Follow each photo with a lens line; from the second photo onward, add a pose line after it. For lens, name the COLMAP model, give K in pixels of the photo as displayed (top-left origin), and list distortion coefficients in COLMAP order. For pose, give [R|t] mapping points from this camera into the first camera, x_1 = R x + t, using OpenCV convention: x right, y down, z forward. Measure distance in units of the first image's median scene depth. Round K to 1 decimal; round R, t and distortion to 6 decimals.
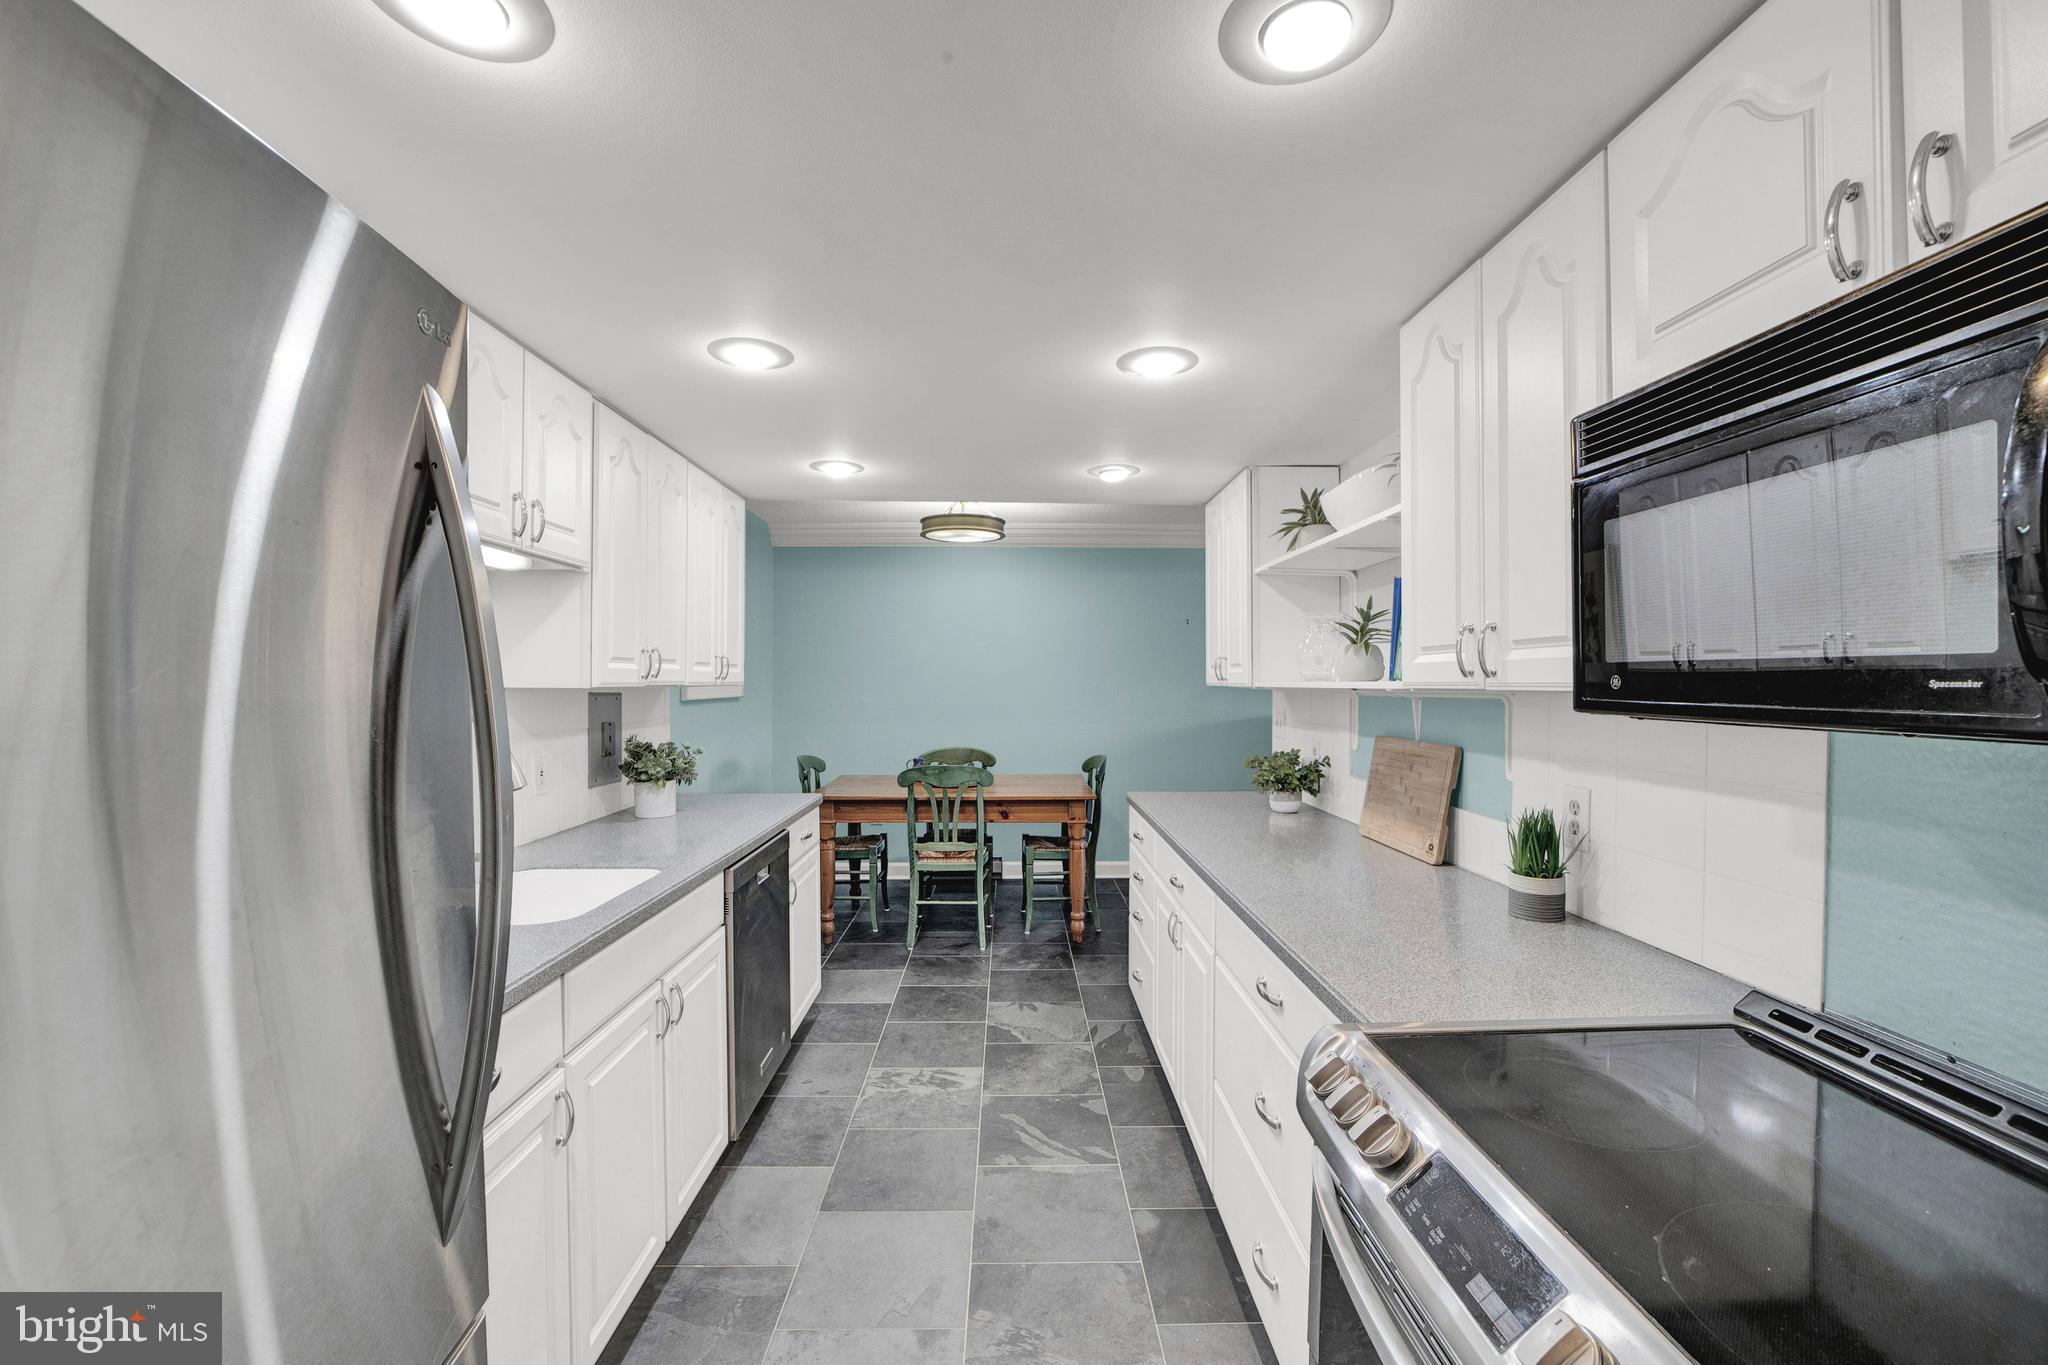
lens RADIAL K [[819.0, 0, 1033.2], [0, 819.0, 690.6], [0, 0, 1]] dist [-0.037226, 0.000182]
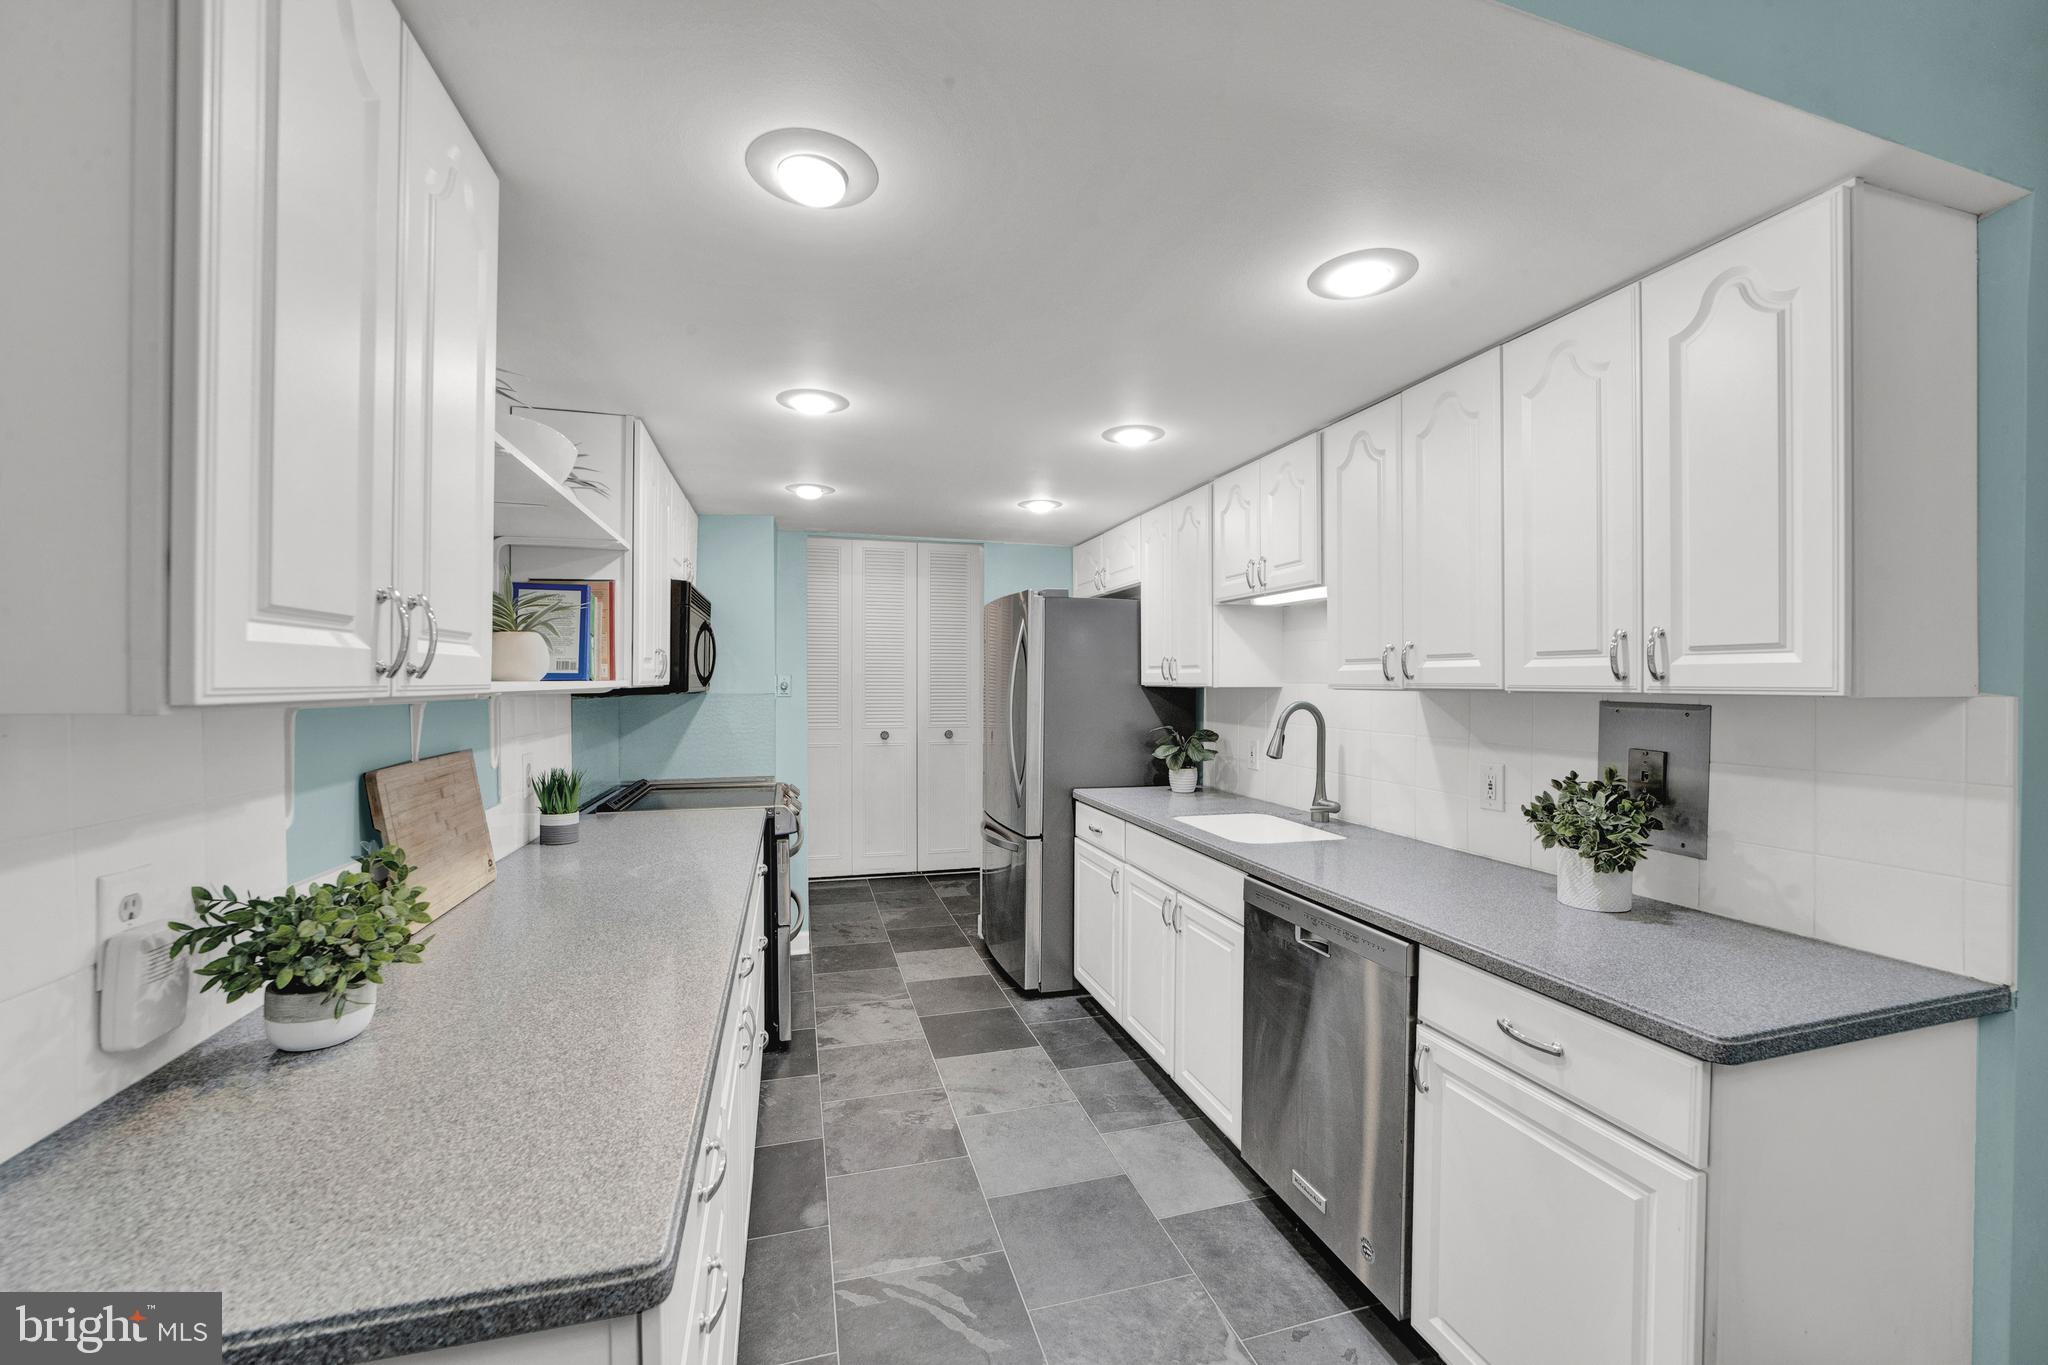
lens RADIAL K [[819.0, 0, 1033.2], [0, 819.0, 690.6], [0, 0, 1]] dist [-0.037226, 0.000182]
pose [[-0.966606, -0.001242, -0.256263, 0.096302], [-0.008180, 0.999628, 0.026010, -0.019974], [0.256136, 0.027238, -0.966257, 1.454586]]
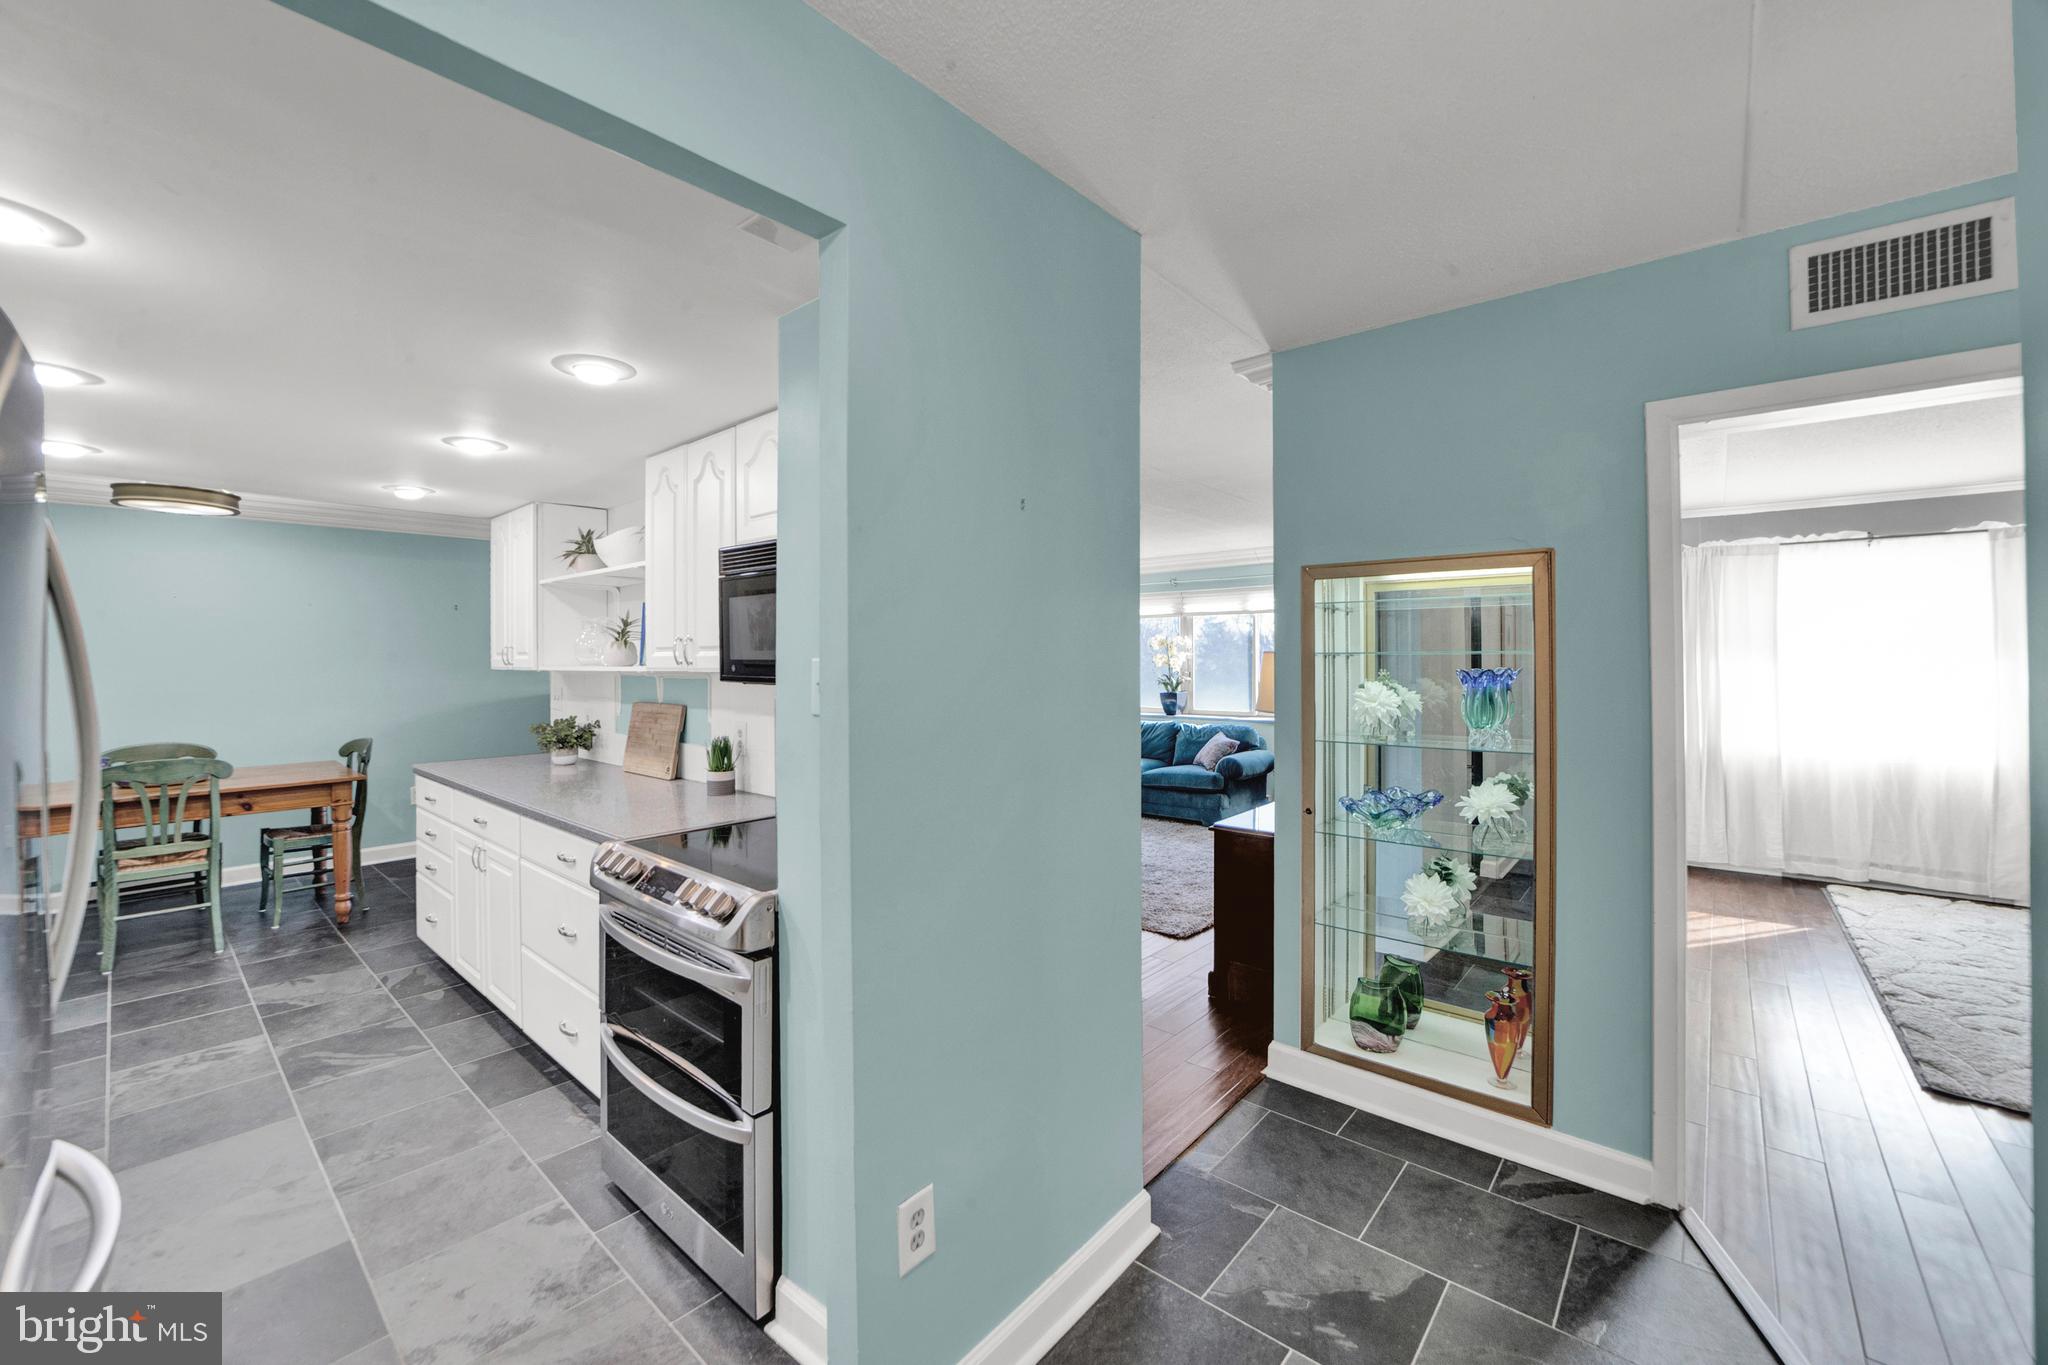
lens RADIAL K [[802.7, 0, 969.7], [0, 802.7, 653.7], [0, 0, 1]] dist [-0.000535, 0.000233]
pose [[0.705051, -0.001765, 0.709155, -0.156404], [0.014571, 0.999822, -0.011998, -0.005157], [-0.709007, 0.018792, 0.704951, -0.399583]]
